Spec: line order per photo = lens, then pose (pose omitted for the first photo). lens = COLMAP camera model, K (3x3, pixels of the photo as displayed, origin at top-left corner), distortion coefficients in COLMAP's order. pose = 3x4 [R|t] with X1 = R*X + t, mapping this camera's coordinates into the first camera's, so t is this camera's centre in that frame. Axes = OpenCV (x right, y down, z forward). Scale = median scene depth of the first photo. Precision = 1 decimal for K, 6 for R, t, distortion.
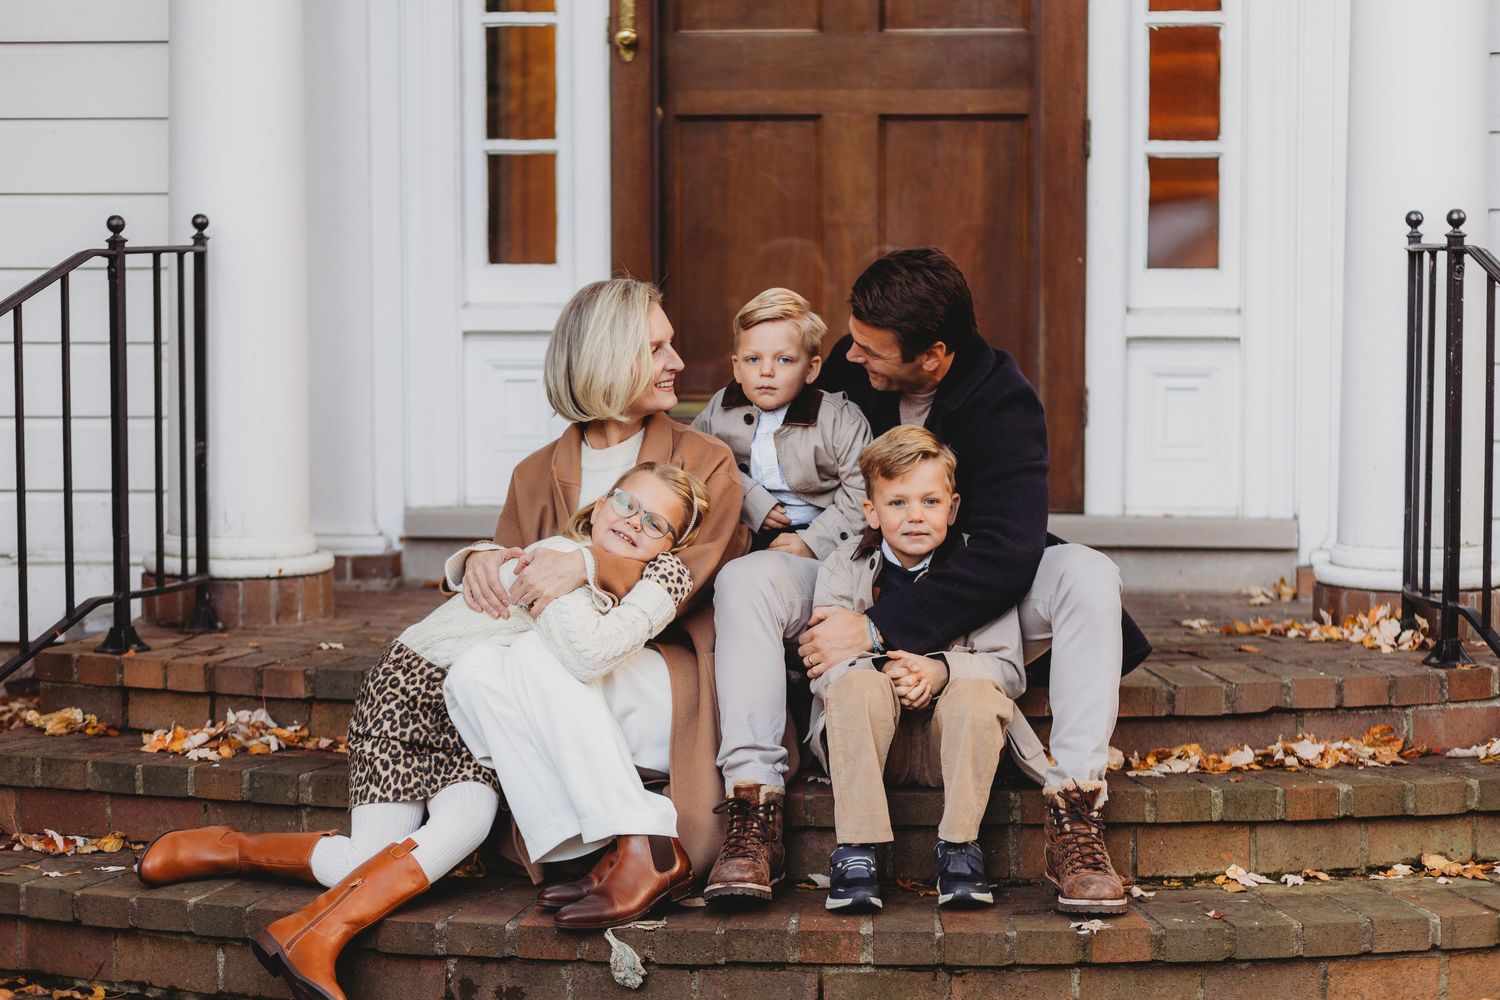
lens RADIAL K [[3807.9, 0, 750.0], [0, 3807.9, 500.0], [0, 0, 1]] dist [-0.002704, 0.398119]
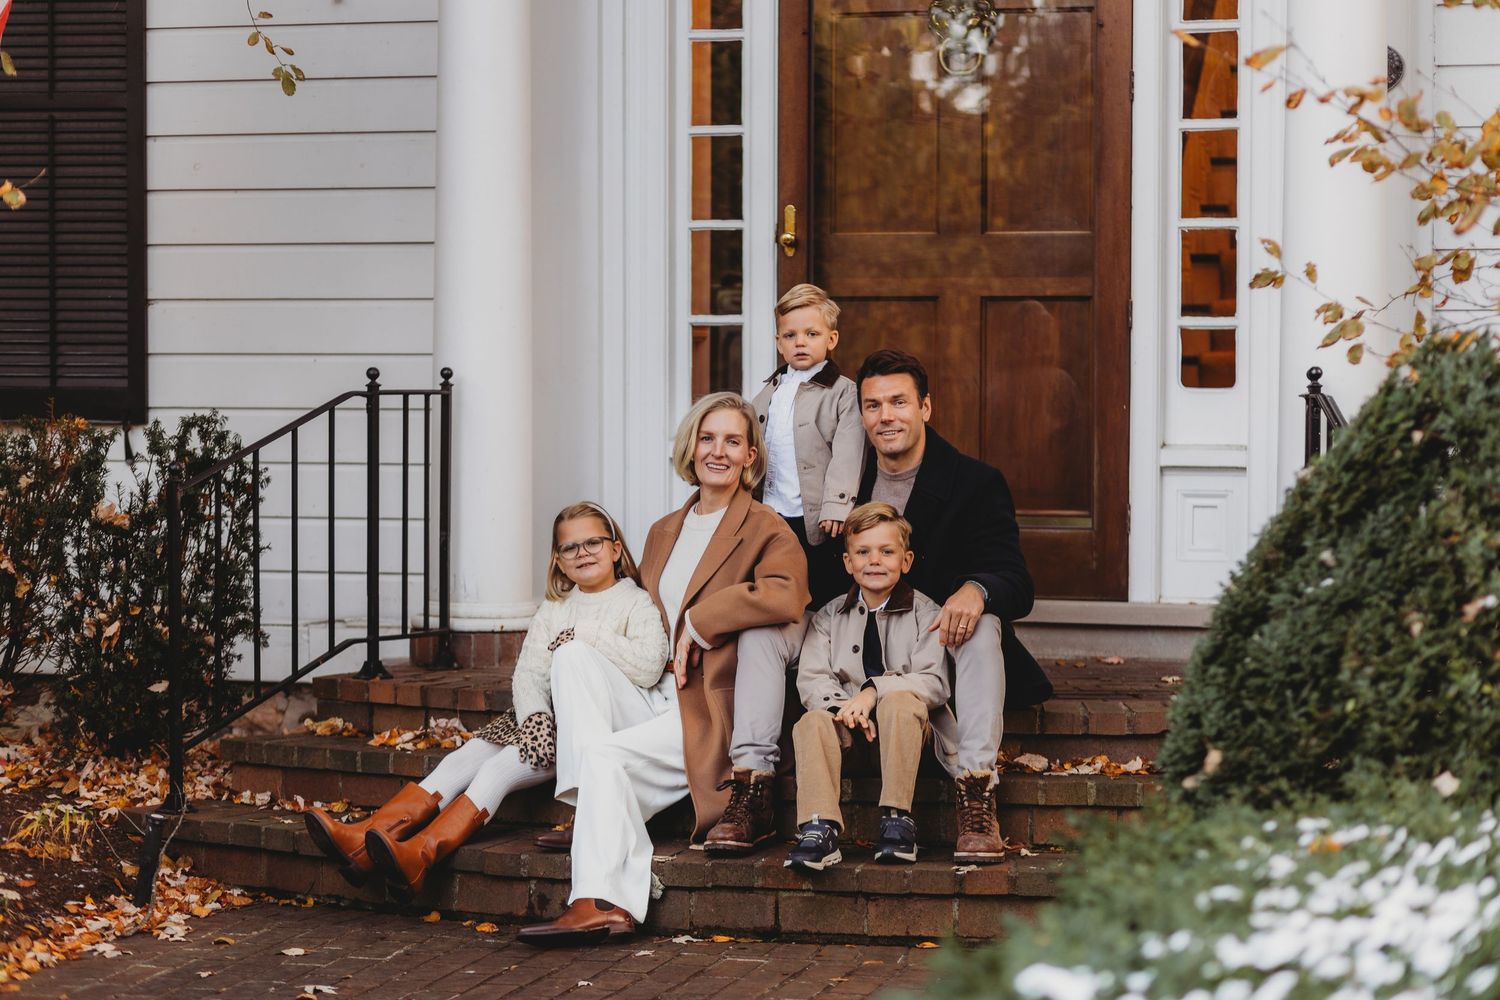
lens RADIAL K [[3807.9, 0, 750.0], [0, 3807.9, 500.0], [0, 0, 1]] dist [-0.002704, 0.398119]
pose [[0.981511, 0.011503, -0.191061, 0.245951], [-0.020447, 0.998782, -0.044911, 0.035515], [0.190312, 0.047987, 0.980550, -0.359842]]
